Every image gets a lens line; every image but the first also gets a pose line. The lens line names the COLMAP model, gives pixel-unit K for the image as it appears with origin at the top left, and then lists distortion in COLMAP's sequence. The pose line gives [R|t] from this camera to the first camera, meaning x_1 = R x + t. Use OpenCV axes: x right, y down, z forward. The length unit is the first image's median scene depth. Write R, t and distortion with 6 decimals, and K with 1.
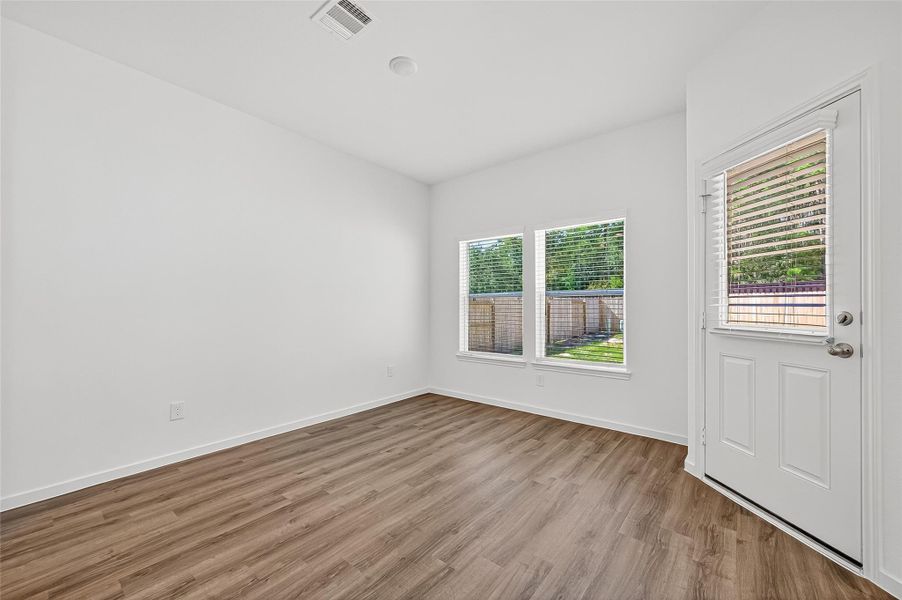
lens RADIAL K [[356.8, 0, 455.2], [0, 356.8, 304.4], [0, 0, 1]] dist [-0.002343, 0.000438]
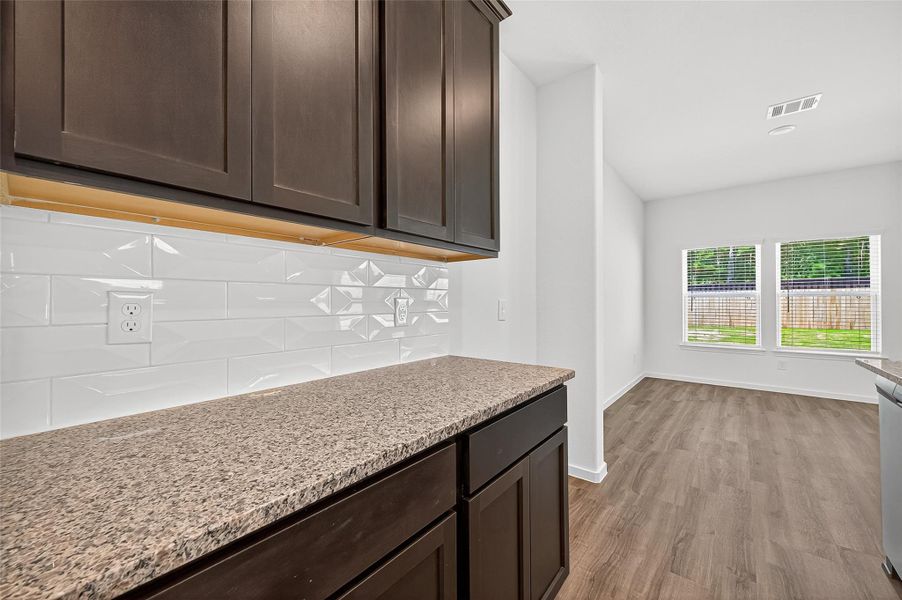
lens RADIAL K [[356.8, 0, 450.3], [0, 356.8, 303.0], [0, 0, 1]] dist [-0.002343, 0.000438]
pose [[0.999674, -0.001594, -0.025488, -1.191328], [0.001736, 0.999983, 0.005572, -0.005071], [0.025479, -0.005614, 0.999660, -0.312685]]
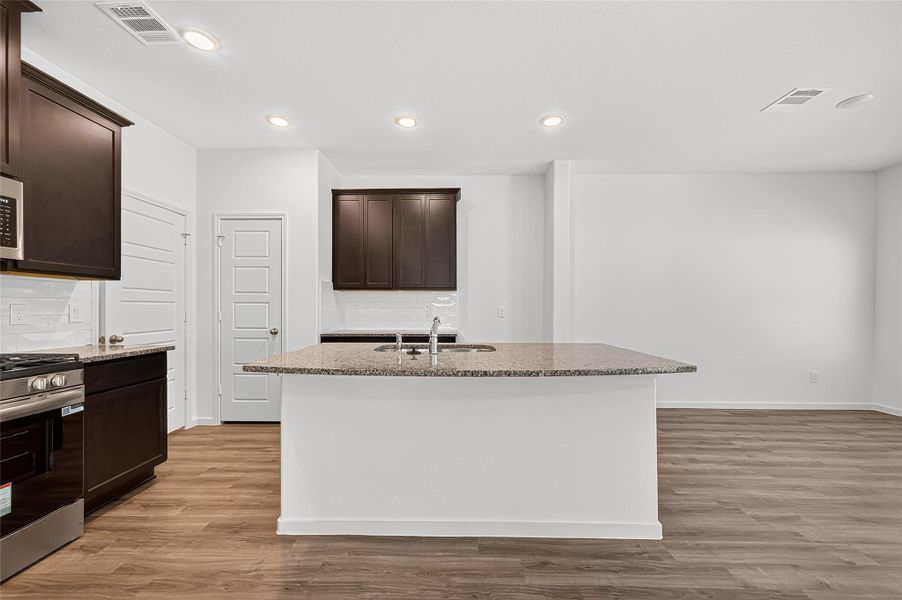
lens RADIAL K [[356.8, 0, 455.4], [0, 356.8, 306.2], [0, 0, 1]] dist [-0.002343, 0.000438]
pose [[0.612857, 0.001479, -0.790192, -0.021311], [0.002213, 0.999991, 0.003589, -0.020466], [0.790191, -0.003948, 0.612849, -0.606211]]
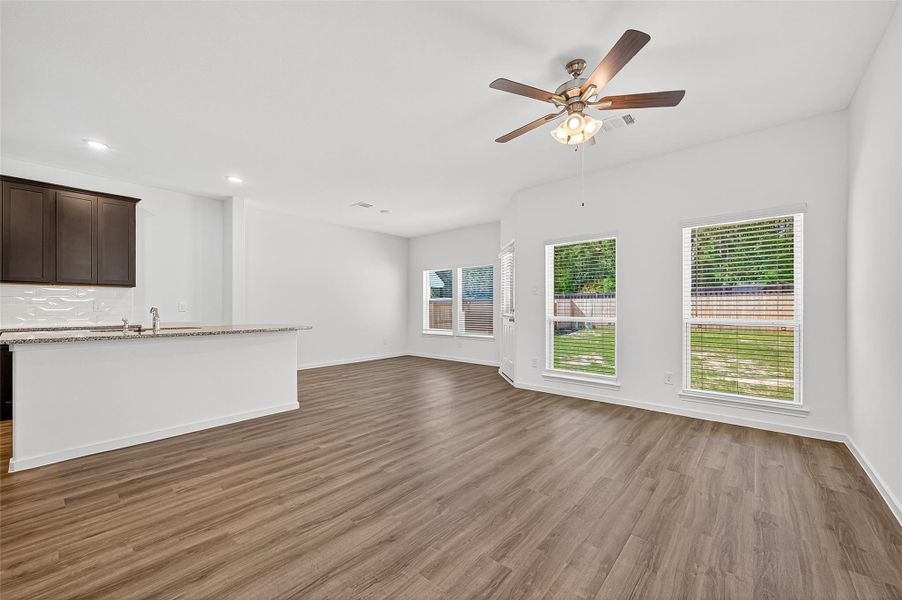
lens RADIAL K [[356.8, 0, 453.5], [0, 356.8, 303.0], [0, 0, 1]] dist [-0.002343, 0.000438]
pose [[0.999608, 0.005169, -0.027503, 0.351526], [-0.005265, 0.999980, -0.003431, -0.006918], [0.027484, 0.003574, 0.999616, -1.318519]]
